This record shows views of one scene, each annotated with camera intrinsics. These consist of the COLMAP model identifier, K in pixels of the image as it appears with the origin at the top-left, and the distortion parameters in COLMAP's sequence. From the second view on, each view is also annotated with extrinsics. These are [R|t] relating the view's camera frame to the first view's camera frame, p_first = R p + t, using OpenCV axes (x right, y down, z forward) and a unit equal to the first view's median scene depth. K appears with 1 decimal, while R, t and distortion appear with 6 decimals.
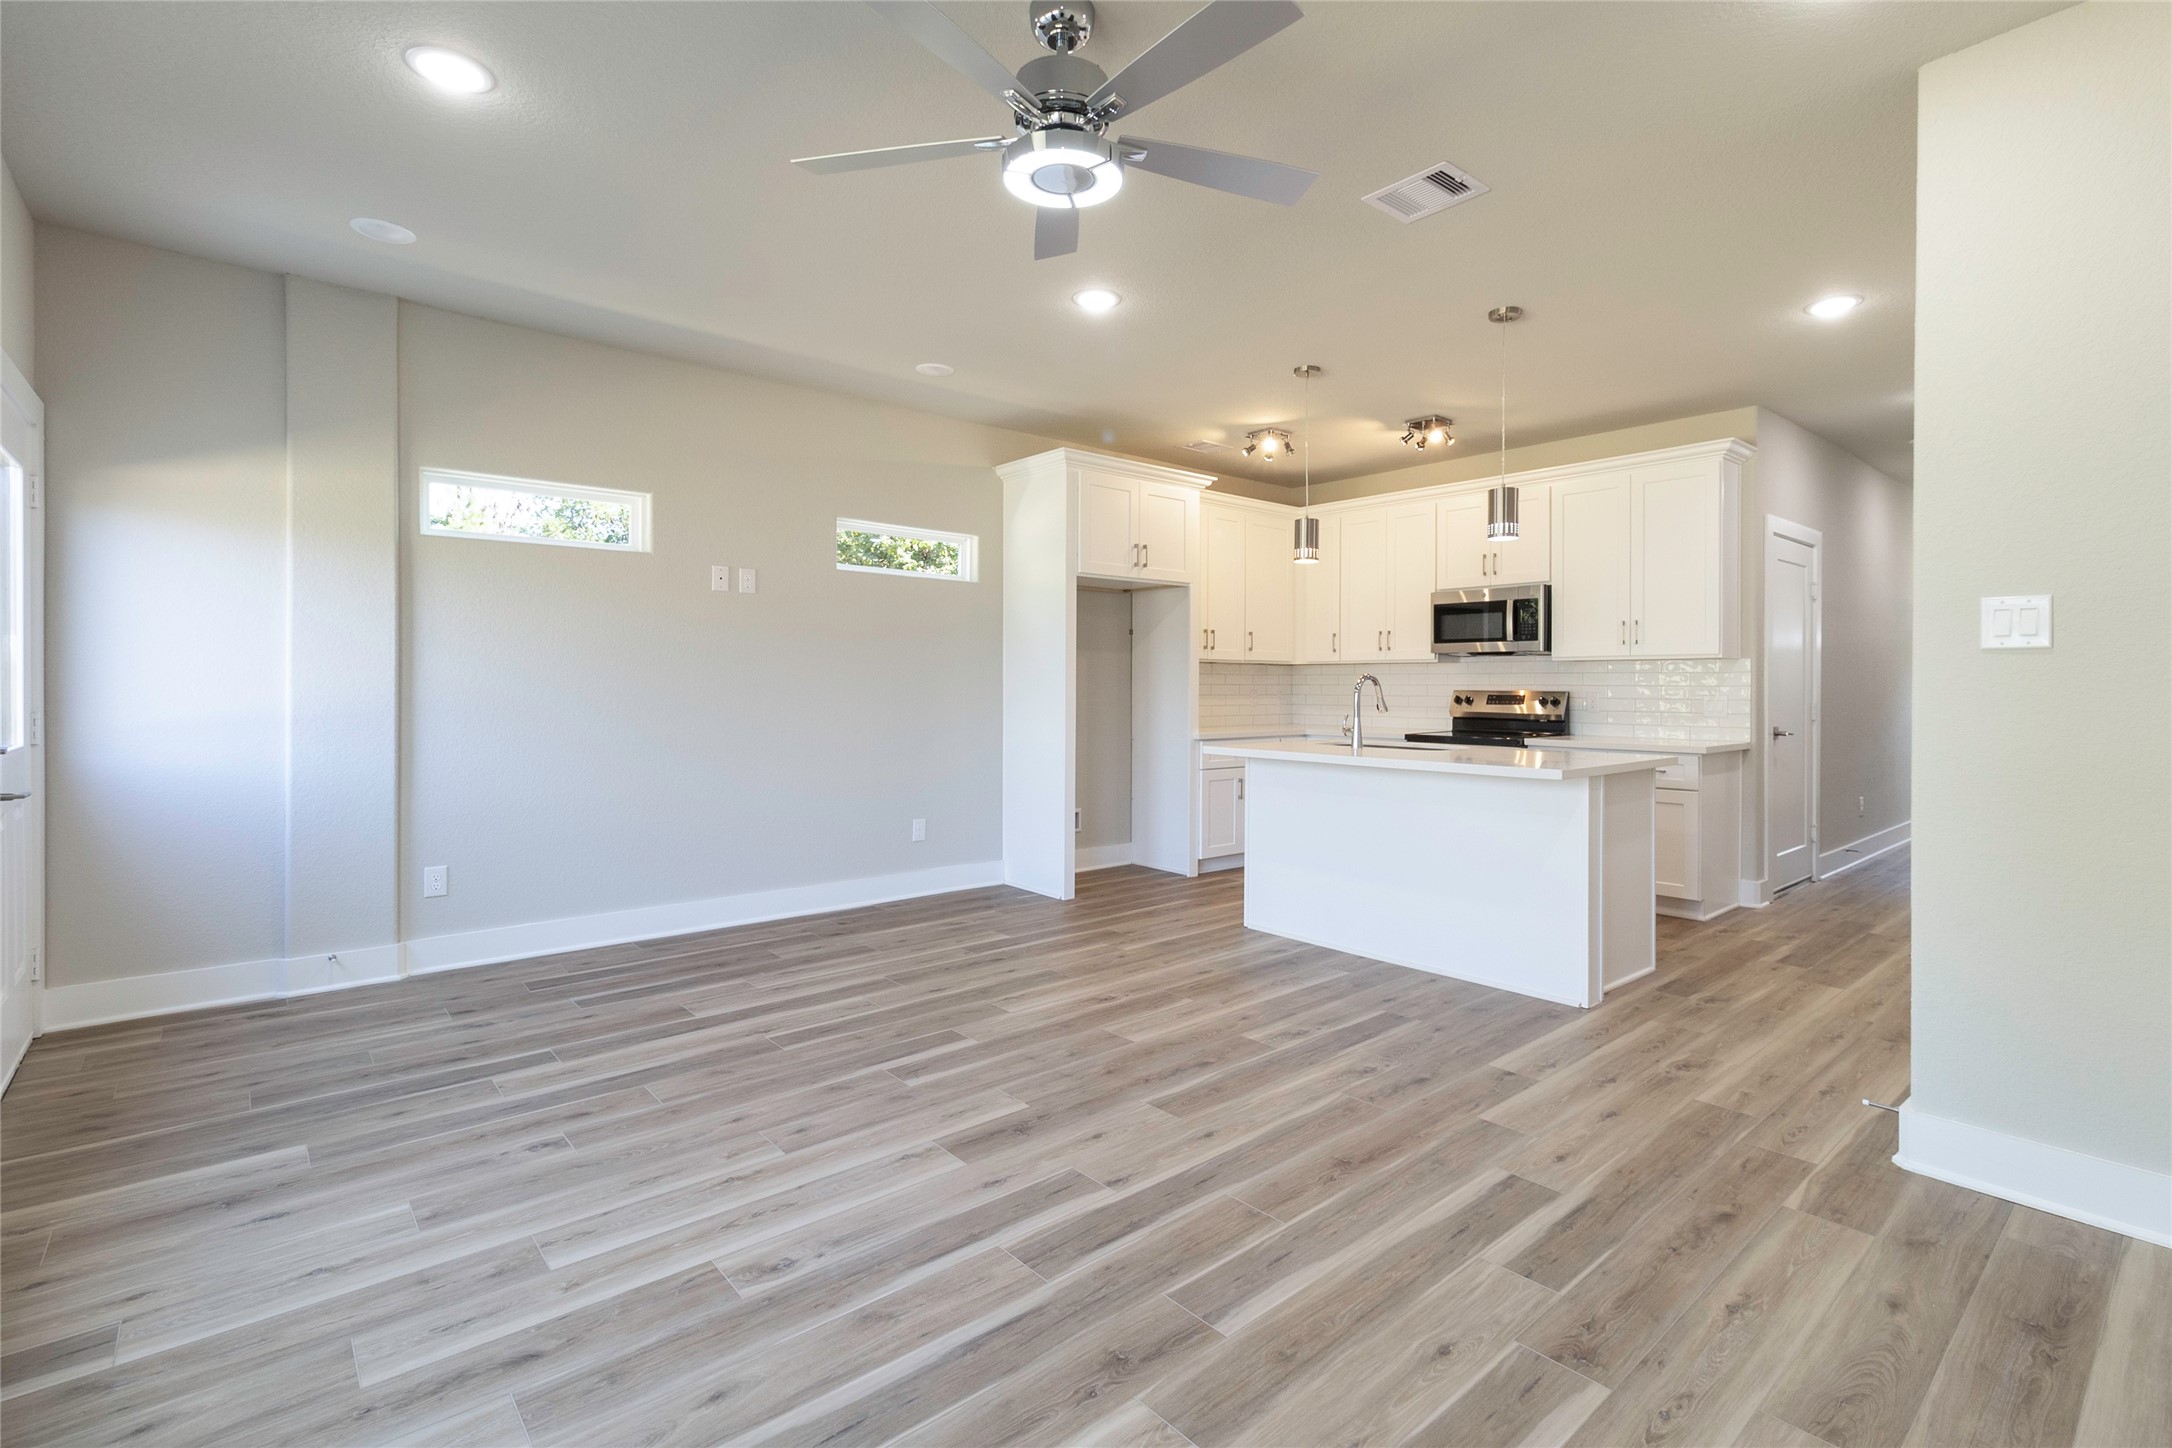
lens RADIAL K [[986.6, 0, 1133.5], [0, 986.6, 767.8], [0, 0, 1]] dist [0.002530, 0.000065]
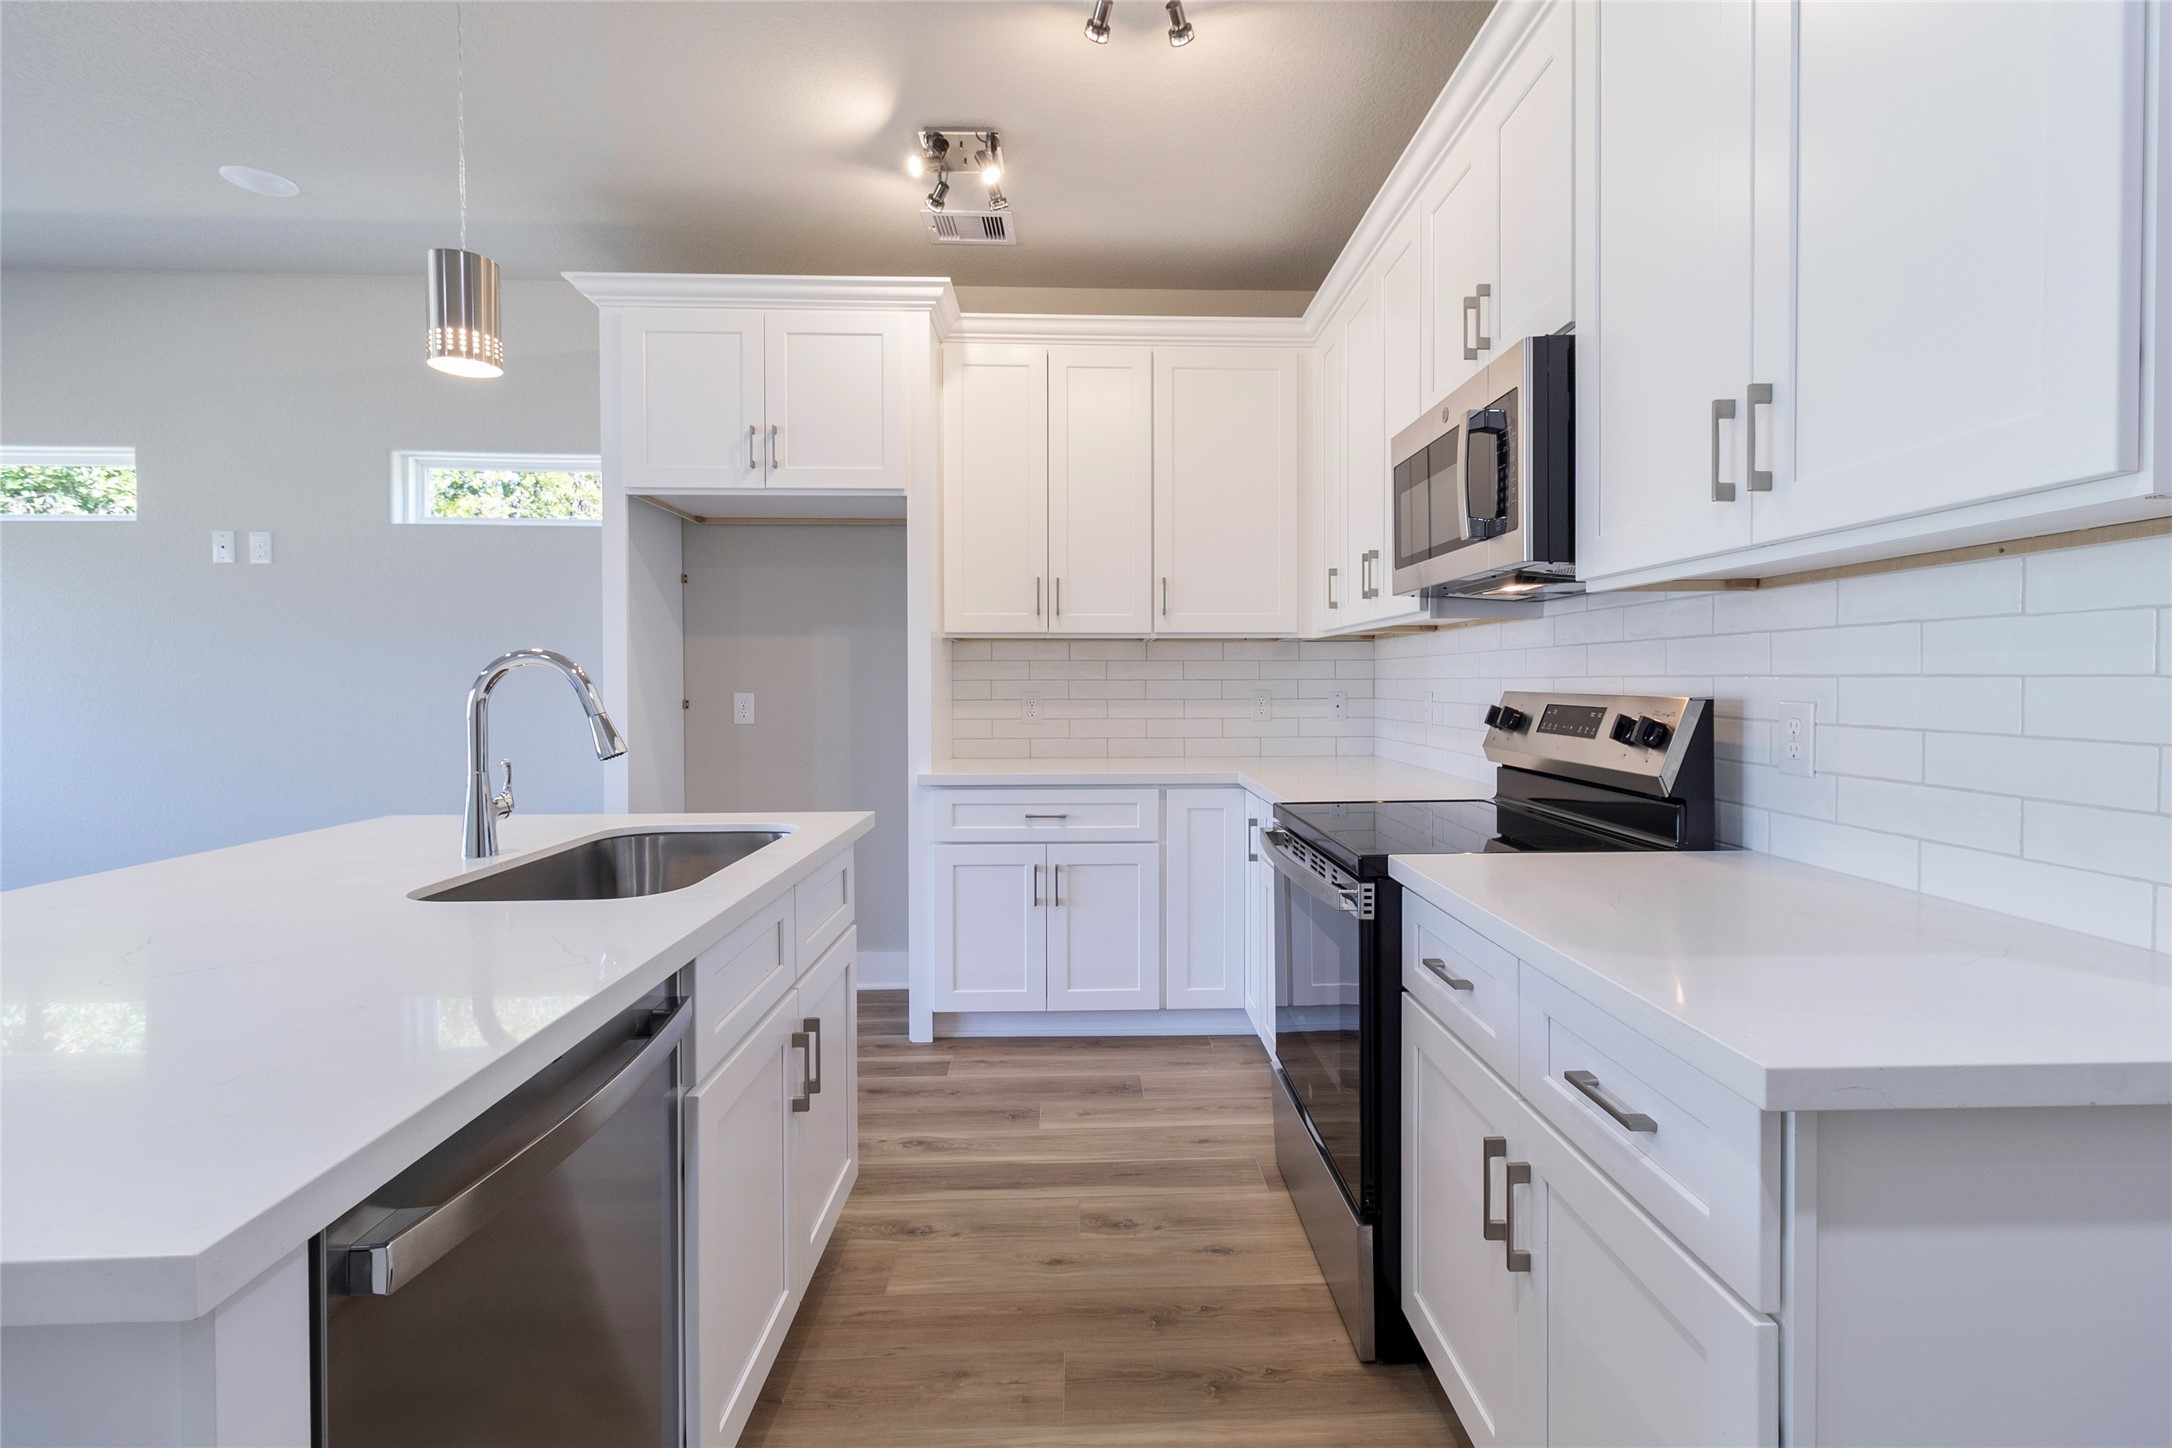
lens RADIAL K [[998.8, 0, 1115.5], [0, 998.8, 698.3], [0, 0, 1]] dist [0.005093, 0.000590]
pose [[0.770377, 0.005398, -0.637566, 0.845047], [-0.047702, 0.997650, -0.049192, -0.097270], [0.635802, 0.068309, 0.768824, 1.178435]]
